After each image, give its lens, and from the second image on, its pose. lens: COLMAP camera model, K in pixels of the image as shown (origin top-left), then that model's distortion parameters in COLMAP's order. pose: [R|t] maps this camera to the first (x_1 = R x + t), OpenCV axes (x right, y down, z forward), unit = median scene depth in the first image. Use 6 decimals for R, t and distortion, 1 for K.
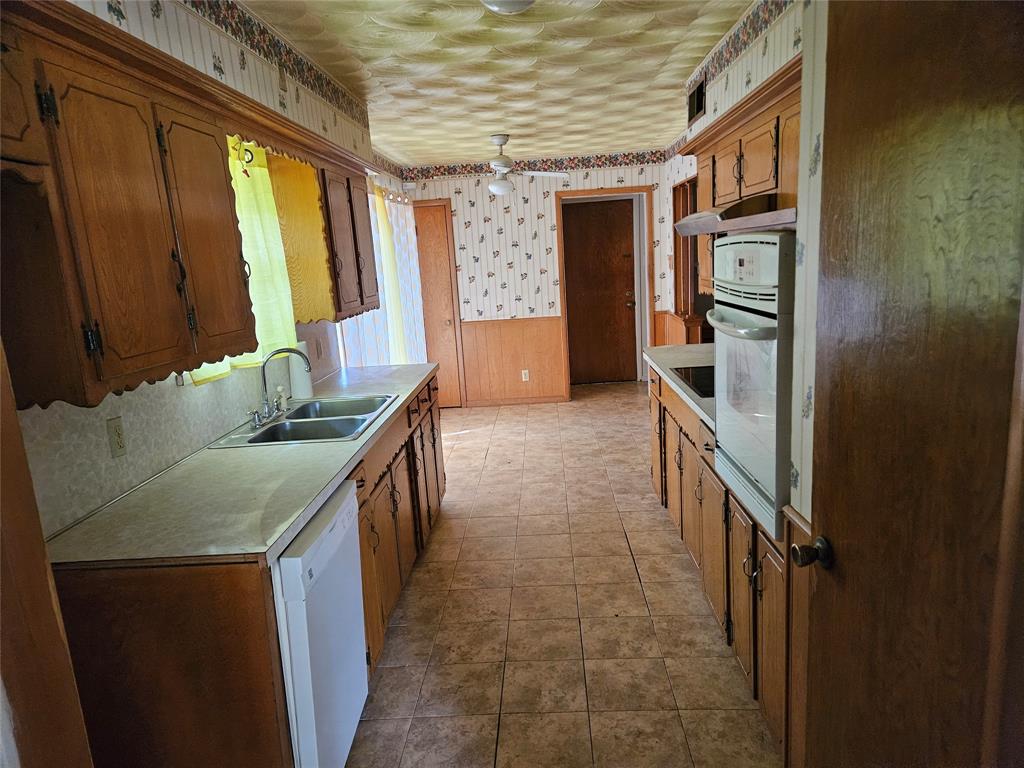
lens RADIAL K [[681.2, 0, 523.3], [0, 681.2, 395.3], [0, 0, 1]] dist [0.077321, -0.067607]
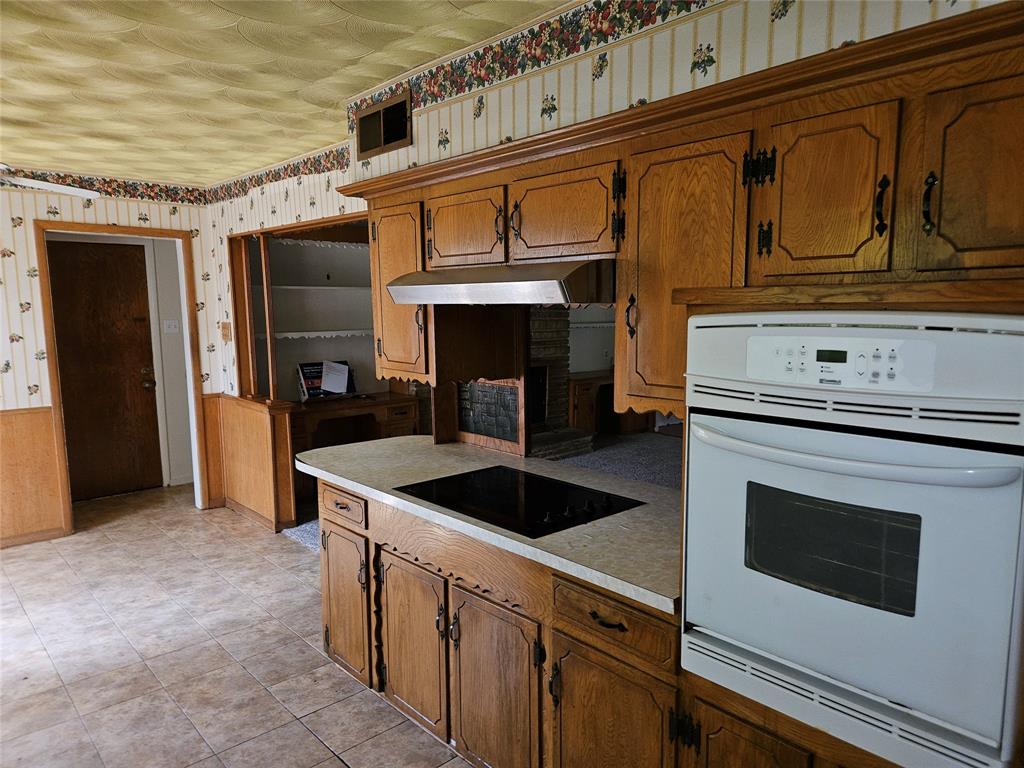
lens RADIAL K [[681.2, 0, 523.3], [0, 681.2, 395.3], [0, 0, 1]] dist [0.077321, -0.067607]
pose [[0.709200, -0.035052, 0.704136, -0.103283], [0.103458, 0.993125, -0.054764, -0.048031], [-0.697375, 0.111687, 0.707951, 0.235840]]
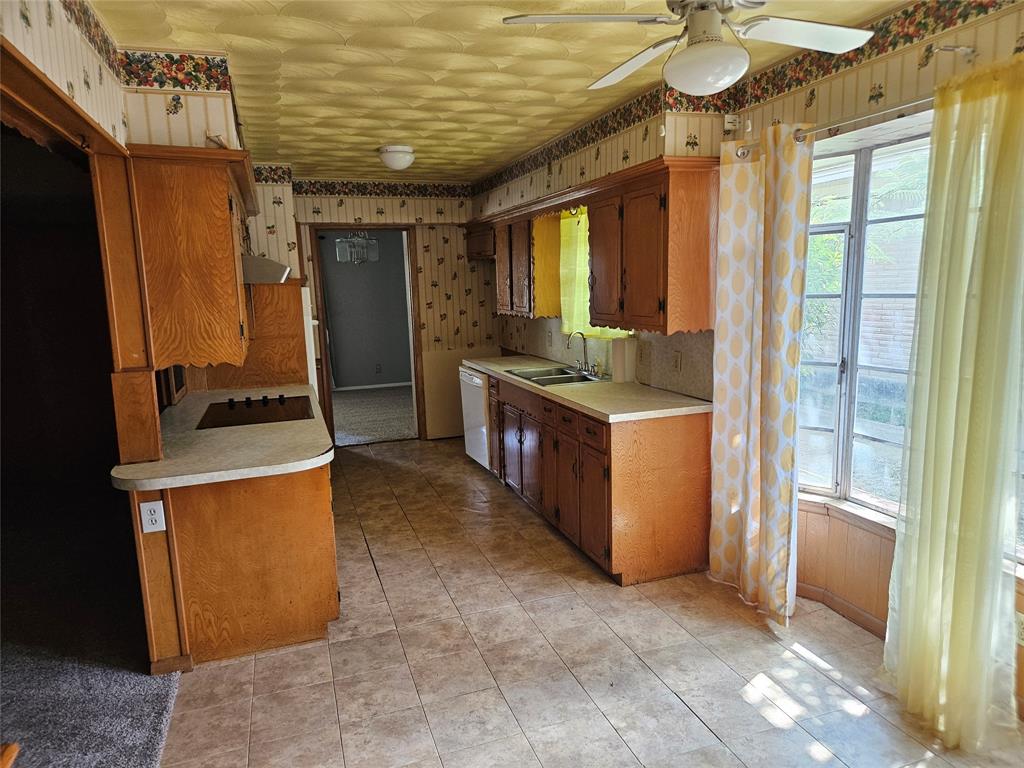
lens RADIAL K [[681.2, 0, 523.3], [0, 681.2, 395.3], [0, 0, 1]] dist [0.077321, -0.067607]
pose [[-0.928752, 0.148362, -0.339717, 0.152652], [0.011584, 0.927587, 0.373429, -0.244868], [0.370520, 0.342887, -0.863217, 1.114636]]
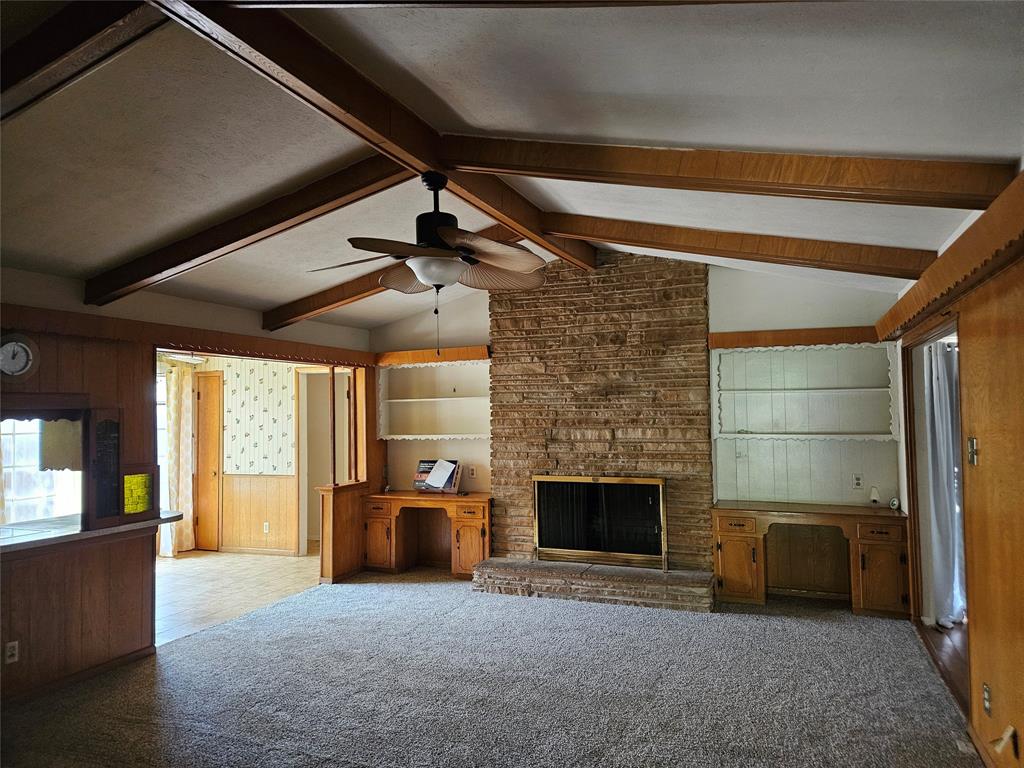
lens RADIAL K [[681.2, 0, 523.3], [0, 681.2, 395.3], [0, 0, 1]] dist [0.077321, -0.067607]
pose [[0.939126, 0.036748, -0.341603, 0.856430], [-0.109374, 0.974515, -0.195853, -0.072182], [0.325700, 0.221293, 0.919211, 0.081951]]
